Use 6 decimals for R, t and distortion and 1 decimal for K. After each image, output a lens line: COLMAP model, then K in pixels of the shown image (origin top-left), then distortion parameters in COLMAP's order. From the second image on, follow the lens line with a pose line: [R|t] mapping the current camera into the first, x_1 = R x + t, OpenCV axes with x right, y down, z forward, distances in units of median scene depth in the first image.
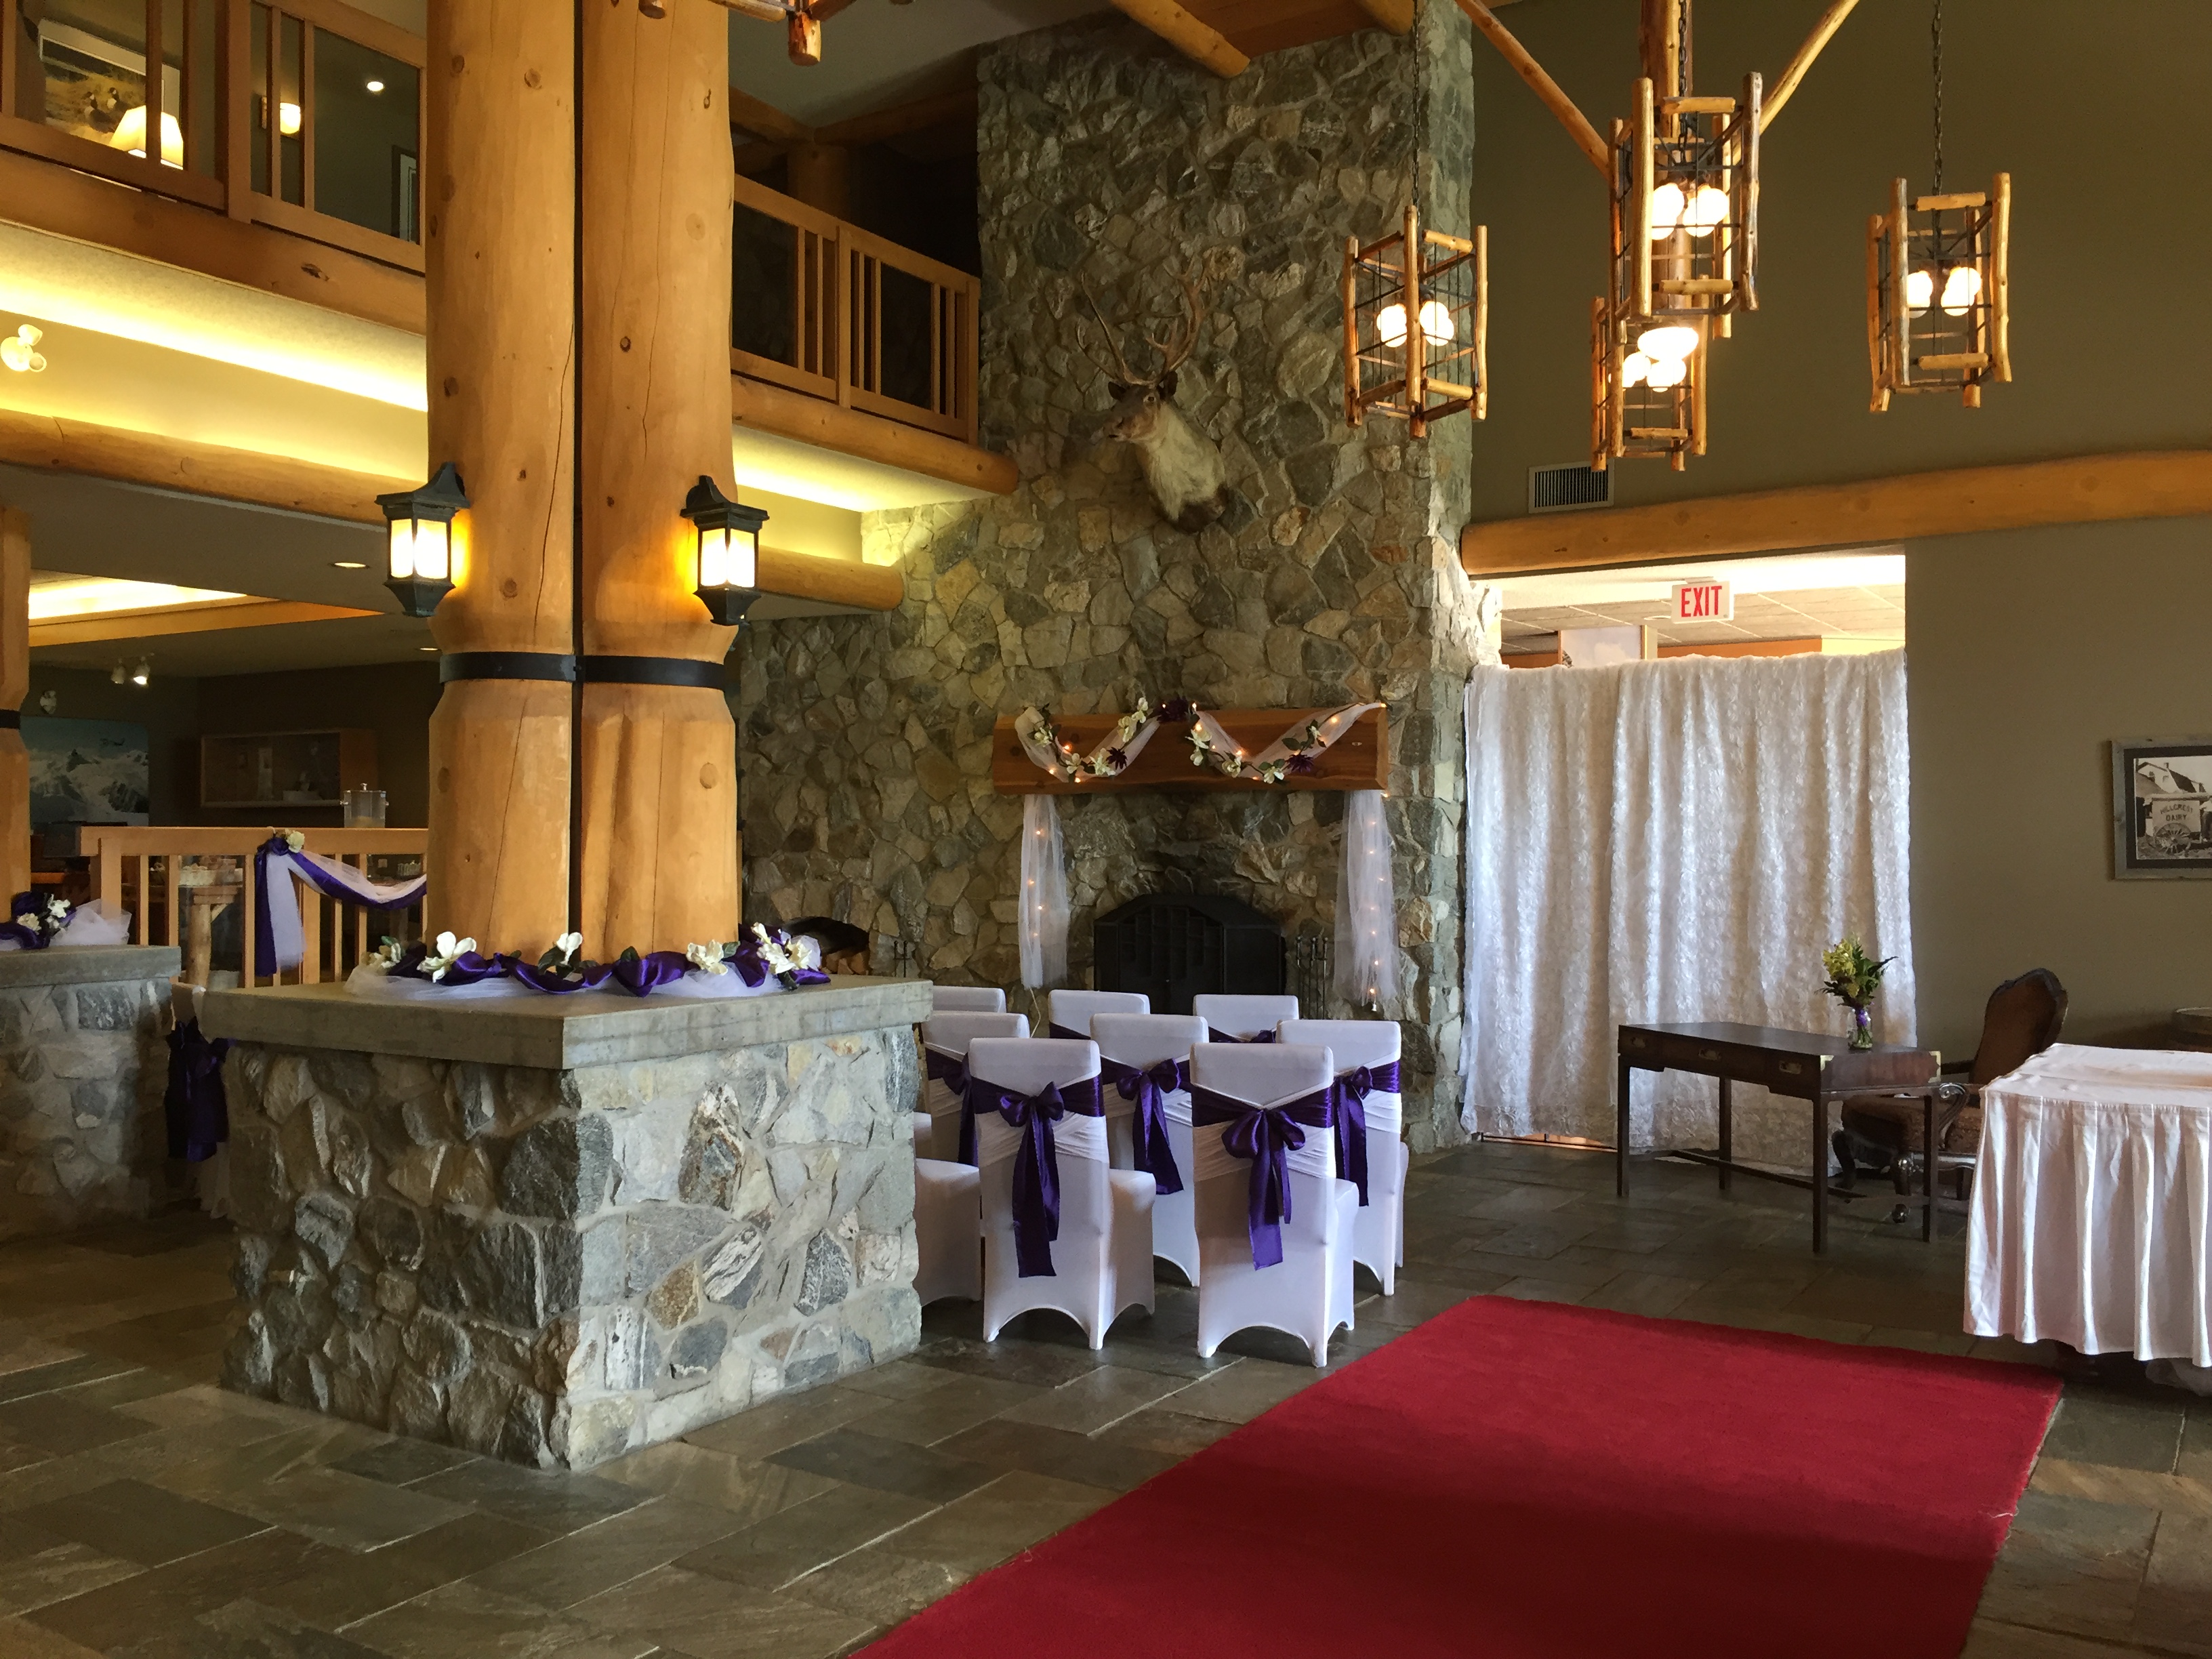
lens RADIAL K [[1895.8, 0, 1106.5], [0, 1895.8, 822.5], [0, 0, 1]] dist [0.076051, -0.105453]
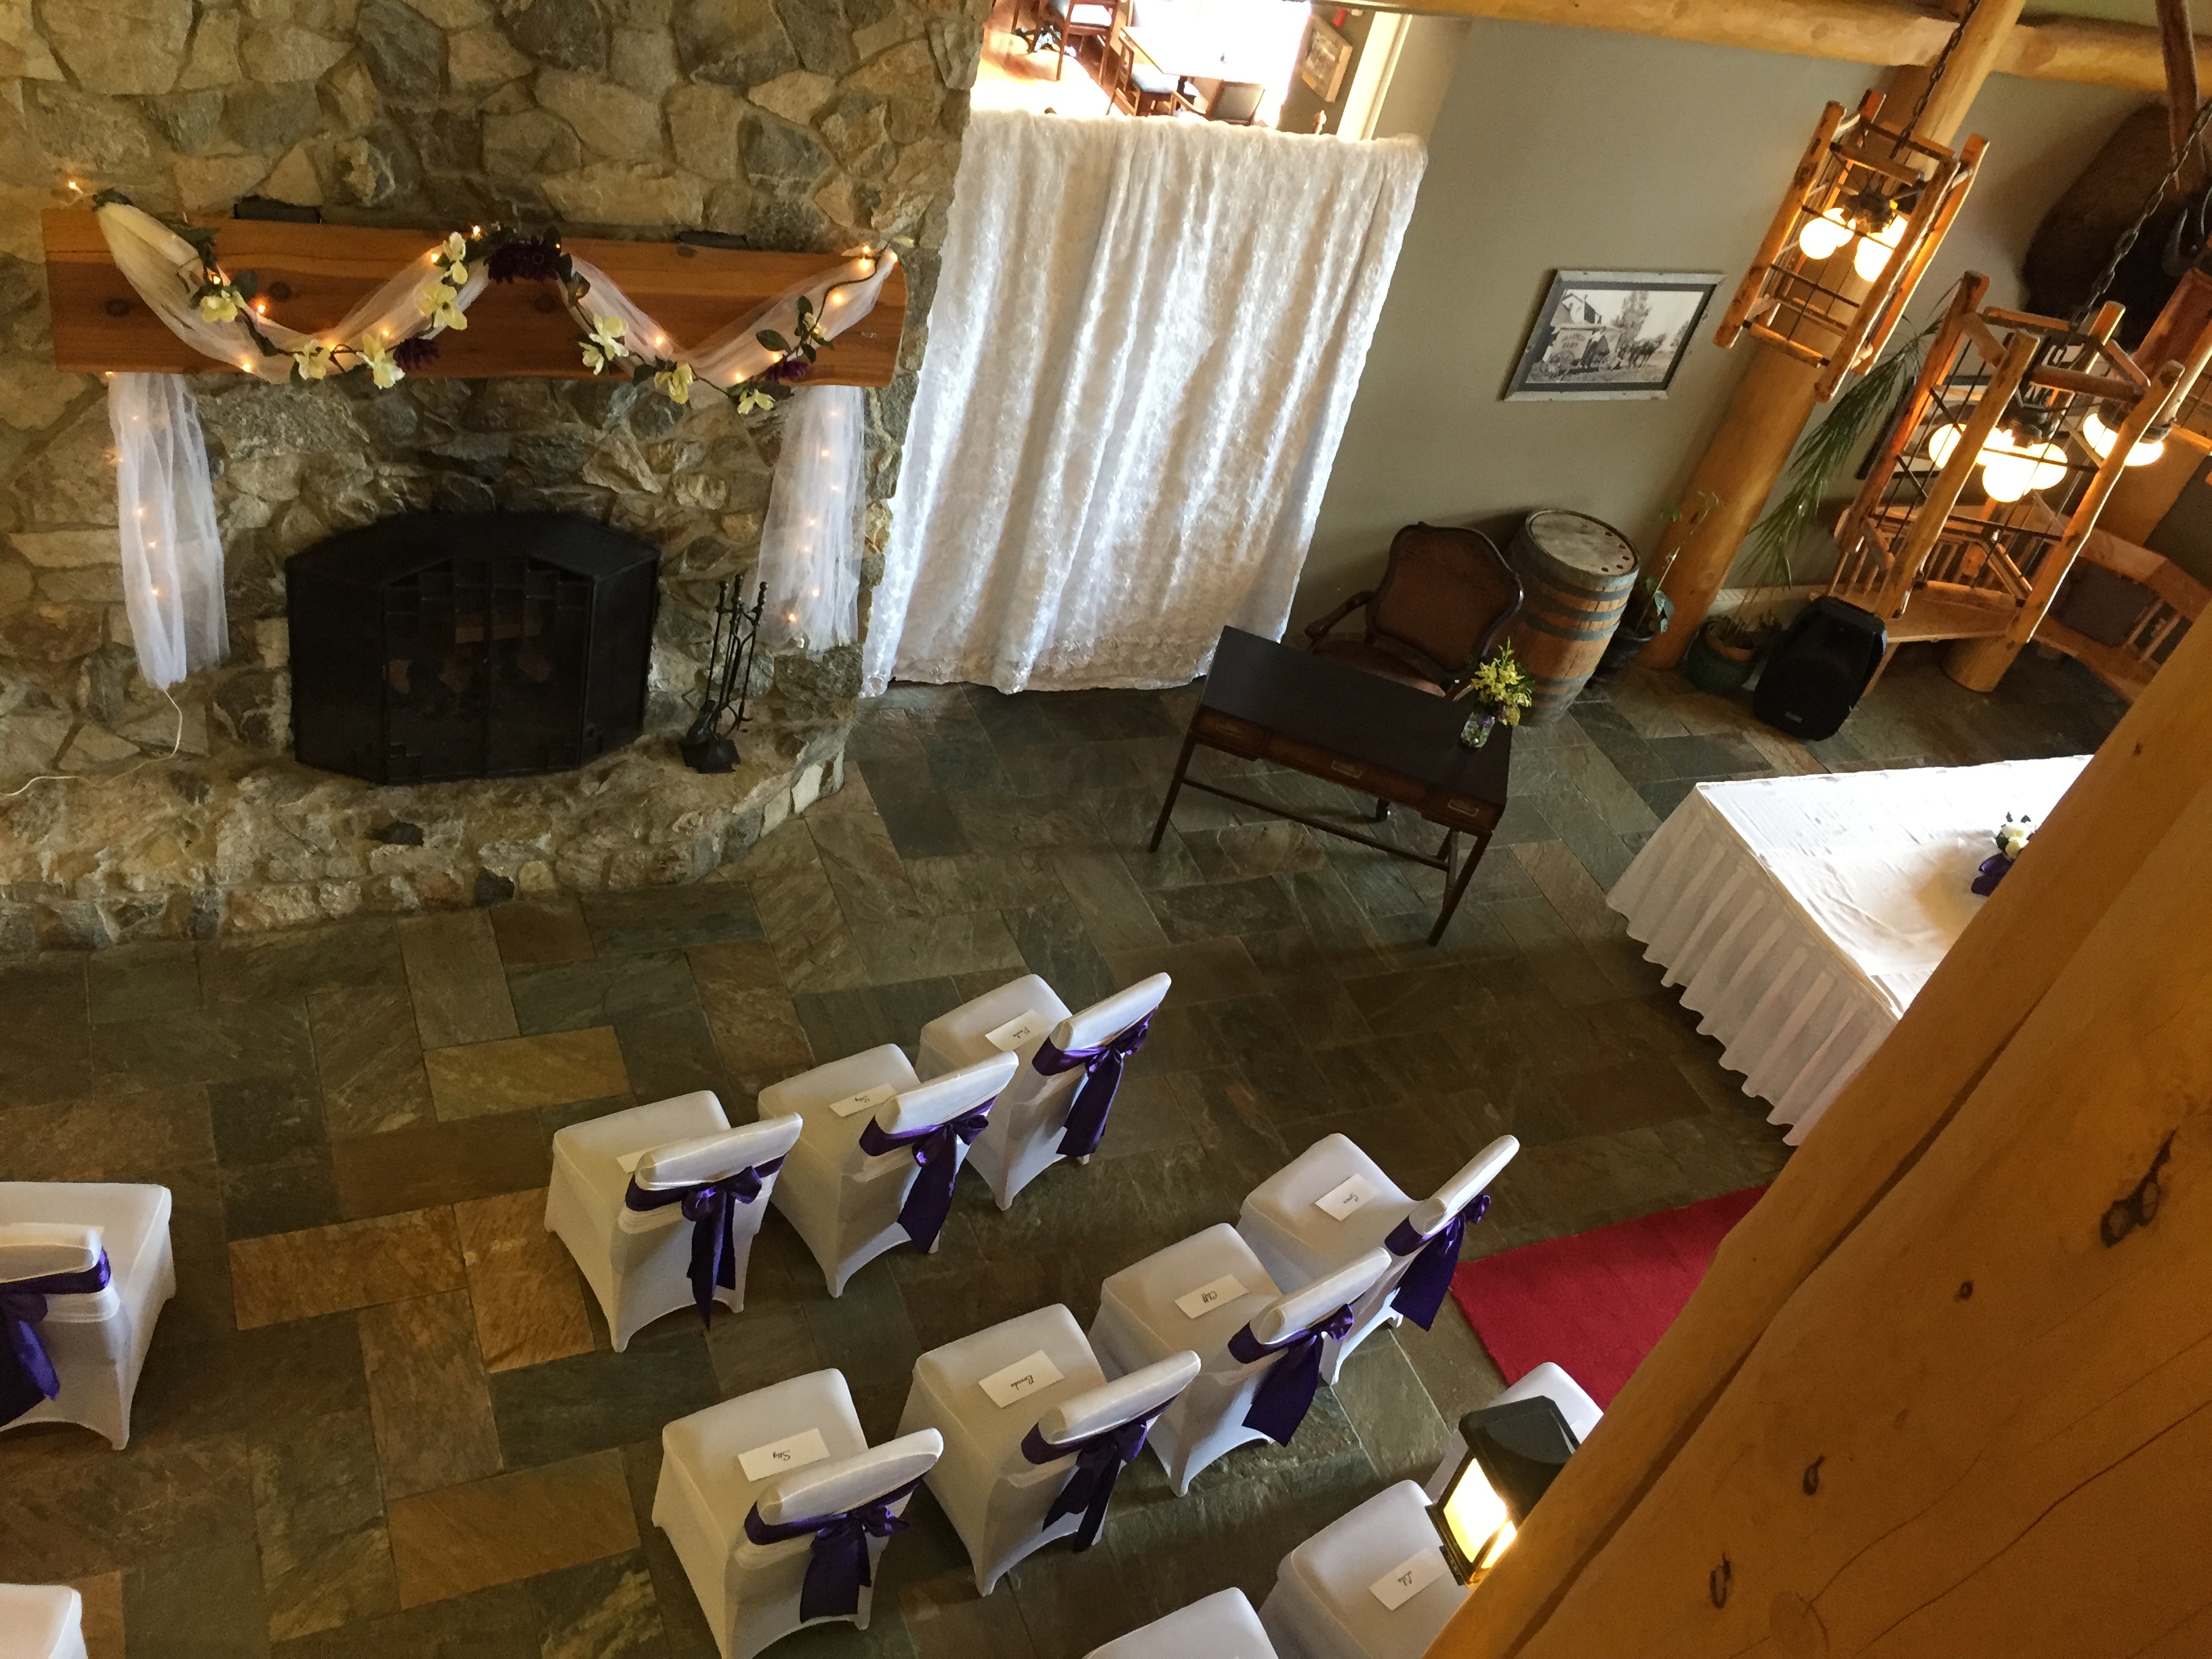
lens RADIAL K [[1895.8, 0, 1116.4], [0, 1895.8, 826.0], [0, 0, 1]] dist [0.076051, -0.105453]
pose [[0.553427, -0.428104, 0.714454, -0.328910], [-0.245723, 0.735693, 0.631171, -0.327188], [-0.795826, -0.524865, 0.301958, 0.639406]]
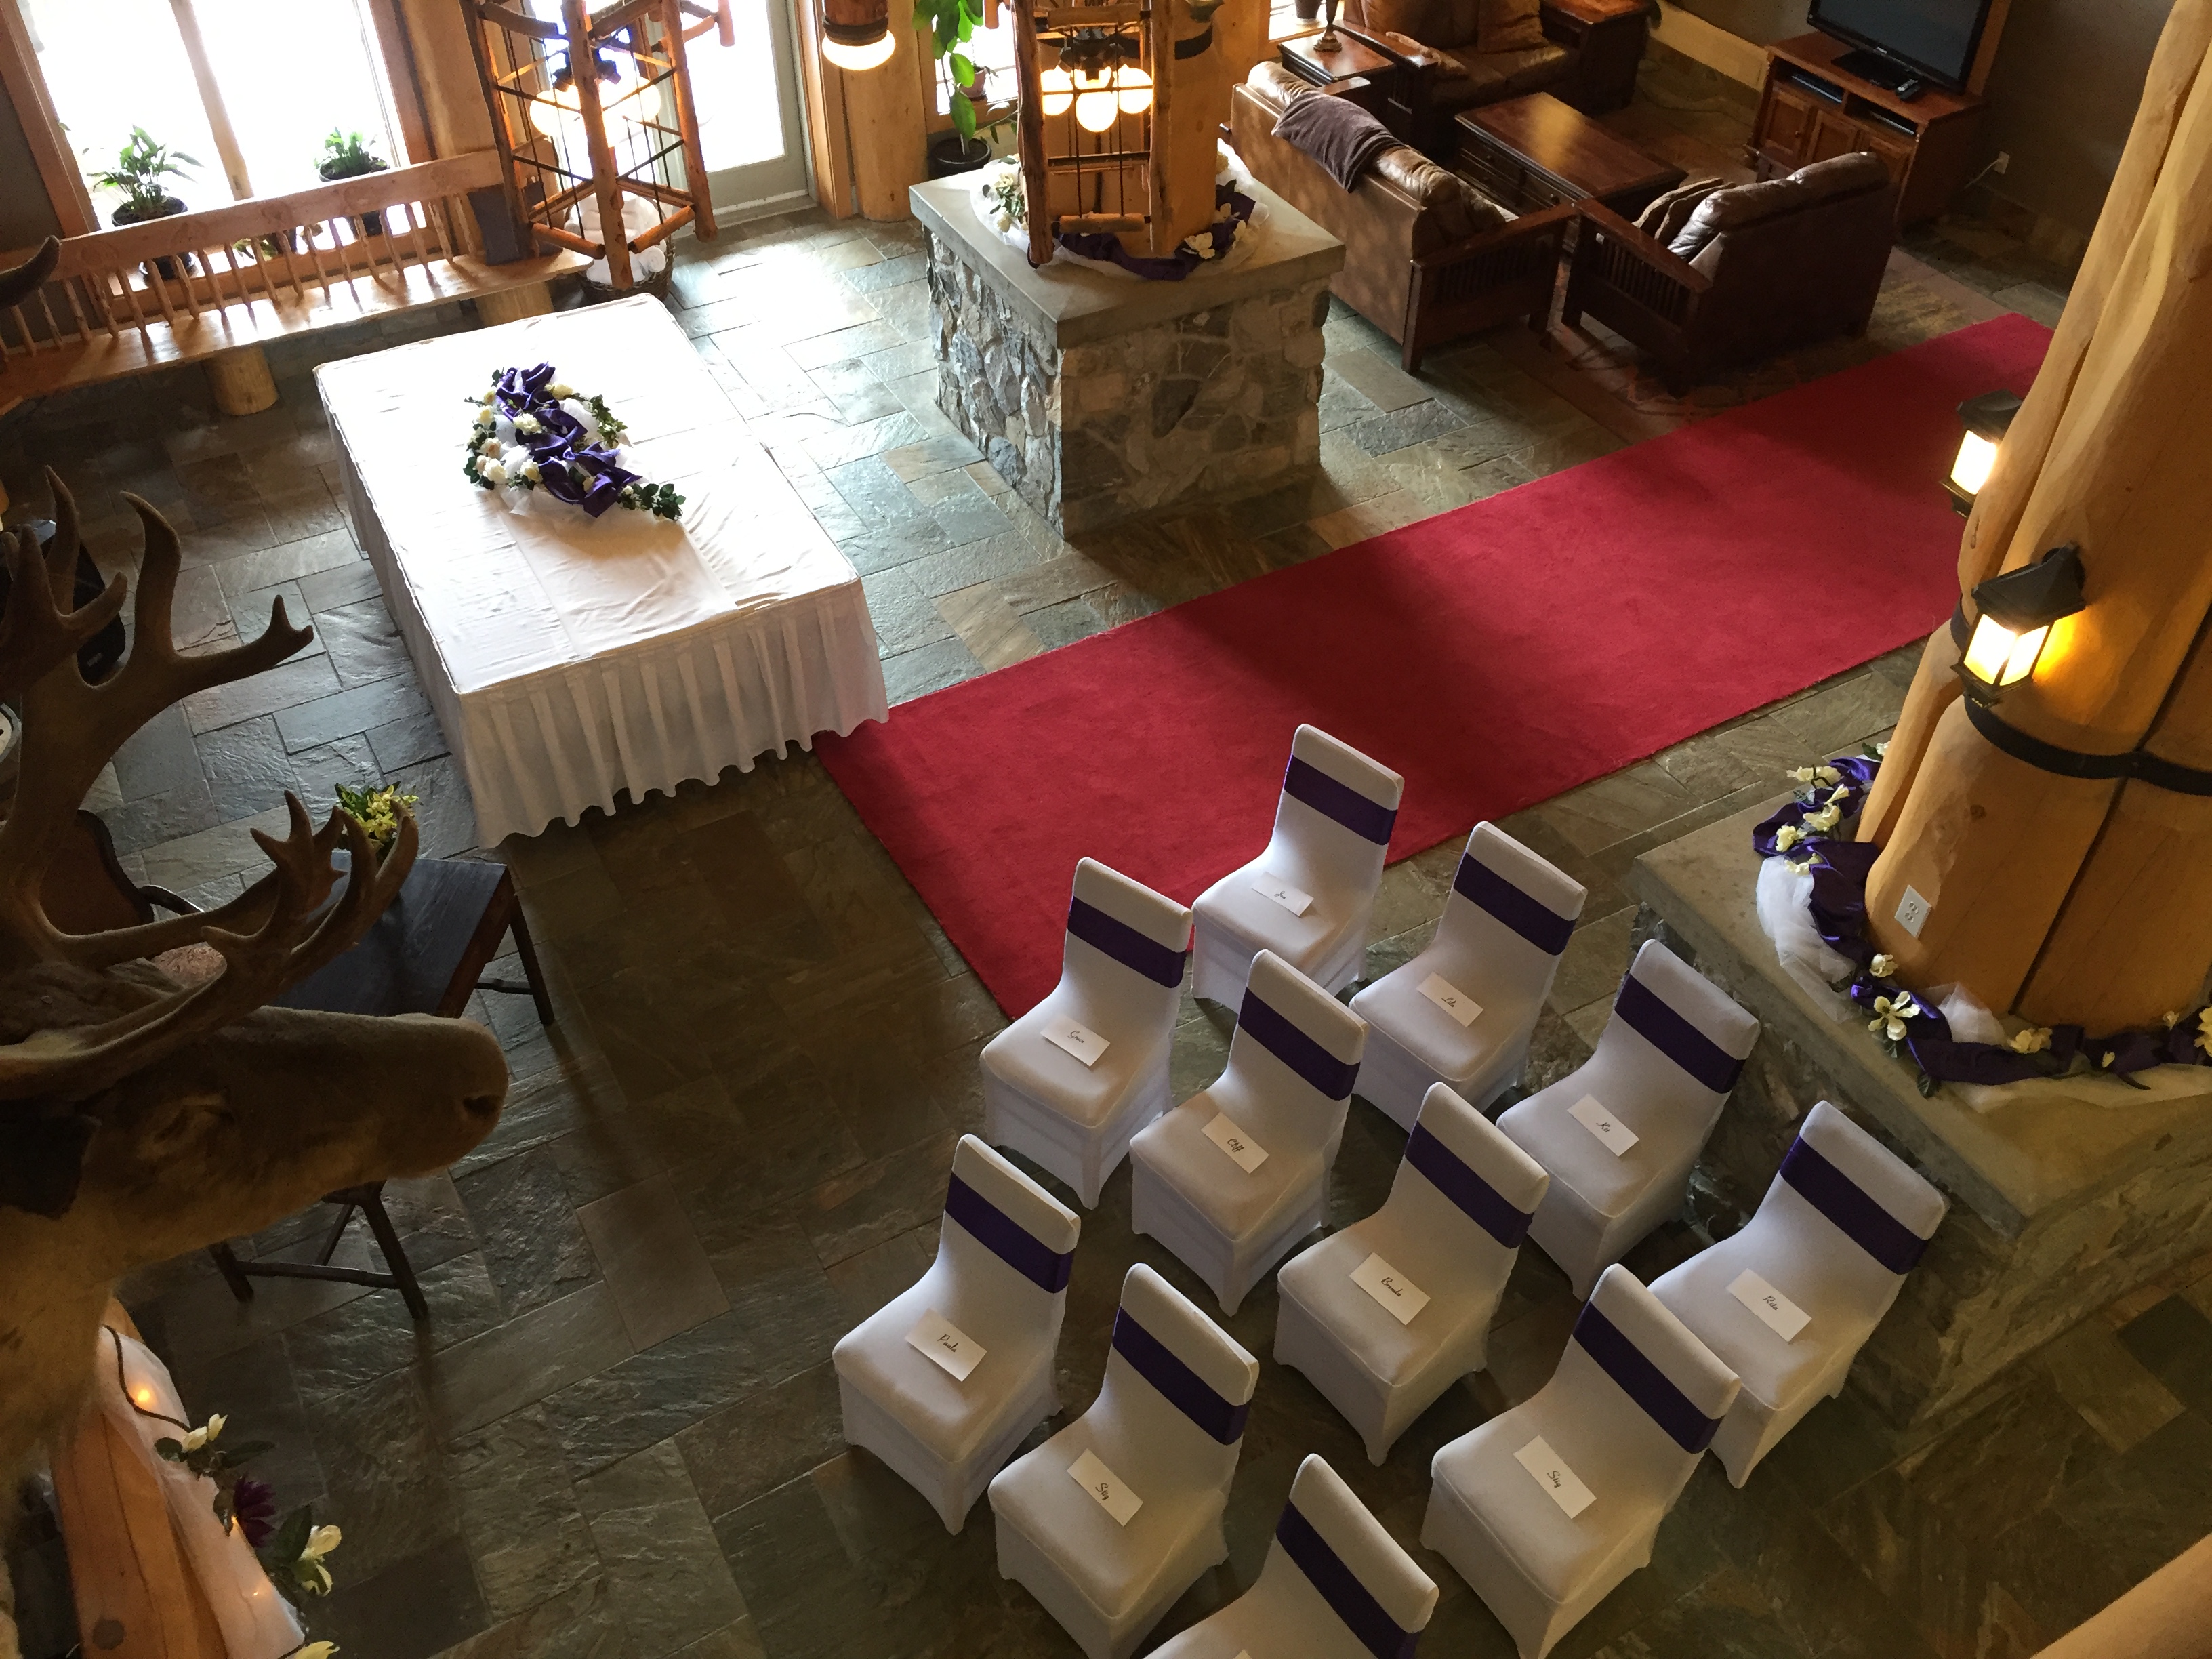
lens RADIAL K [[1895.8, 0, 1102.0], [0, 1895.8, 856.0], [0, 0, 1]] dist [0.076051, -0.105453]
pose [[-0.880171, -0.334964, 0.336302, -0.107298], [-0.012240, 0.724297, 0.689379, -0.347749], [-0.474500, 0.602655, -0.641605, 1.050898]]
